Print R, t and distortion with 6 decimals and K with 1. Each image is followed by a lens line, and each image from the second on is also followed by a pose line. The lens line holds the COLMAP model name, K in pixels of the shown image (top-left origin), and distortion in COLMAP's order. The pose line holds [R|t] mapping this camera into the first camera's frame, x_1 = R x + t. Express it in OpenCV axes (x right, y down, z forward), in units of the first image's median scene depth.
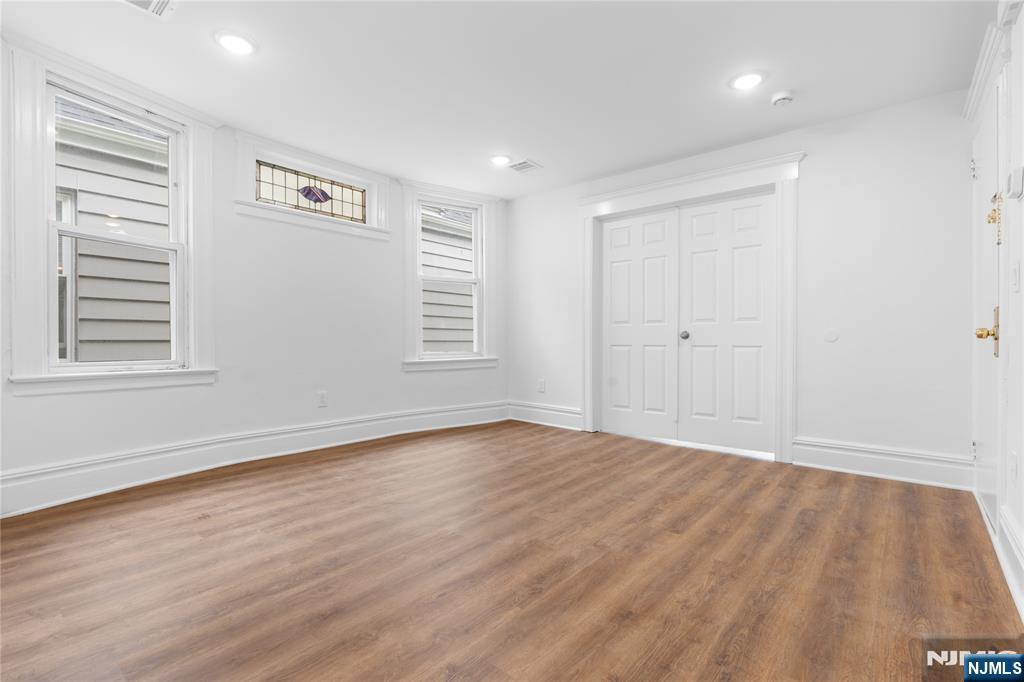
lens RADIAL K [[468.4, 0, 507.0], [0, 468.4, 342.0], [0, 0, 1]] dist [-0.011455, -0.000468]
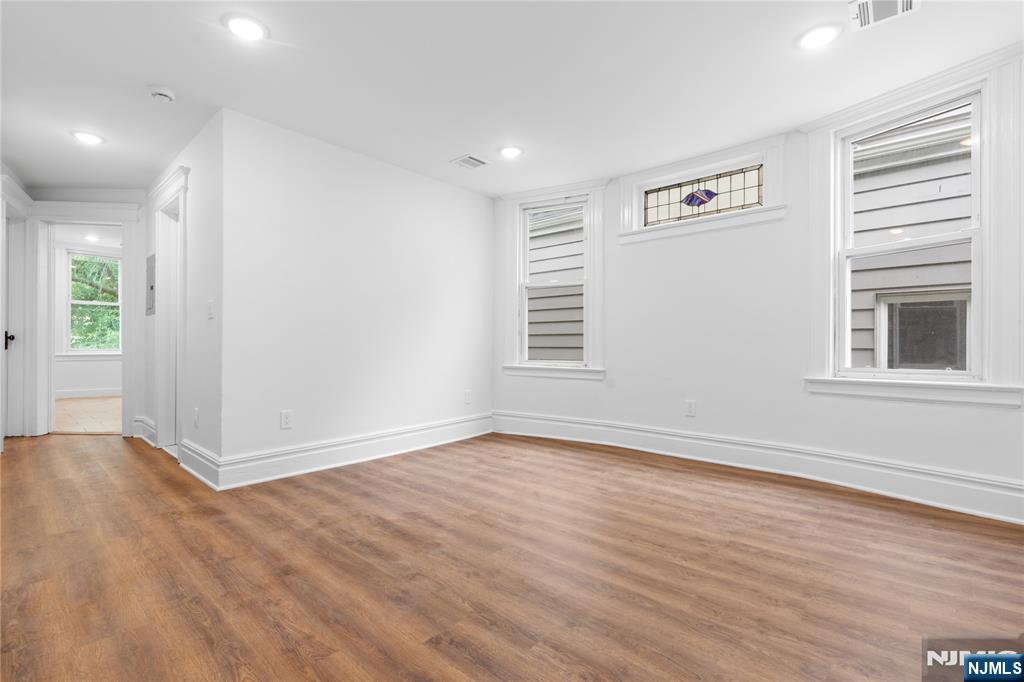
lens RADIAL K [[468.4, 0, 507.7], [0, 468.4, 345.3], [0, 0, 1]] dist [-0.011455, -0.000468]
pose [[-0.029954, -0.004532, -0.999541, 0.796833], [-0.010059, 0.999940, -0.004232, -0.000953], [0.999501, 0.009928, -0.029998, 0.883349]]
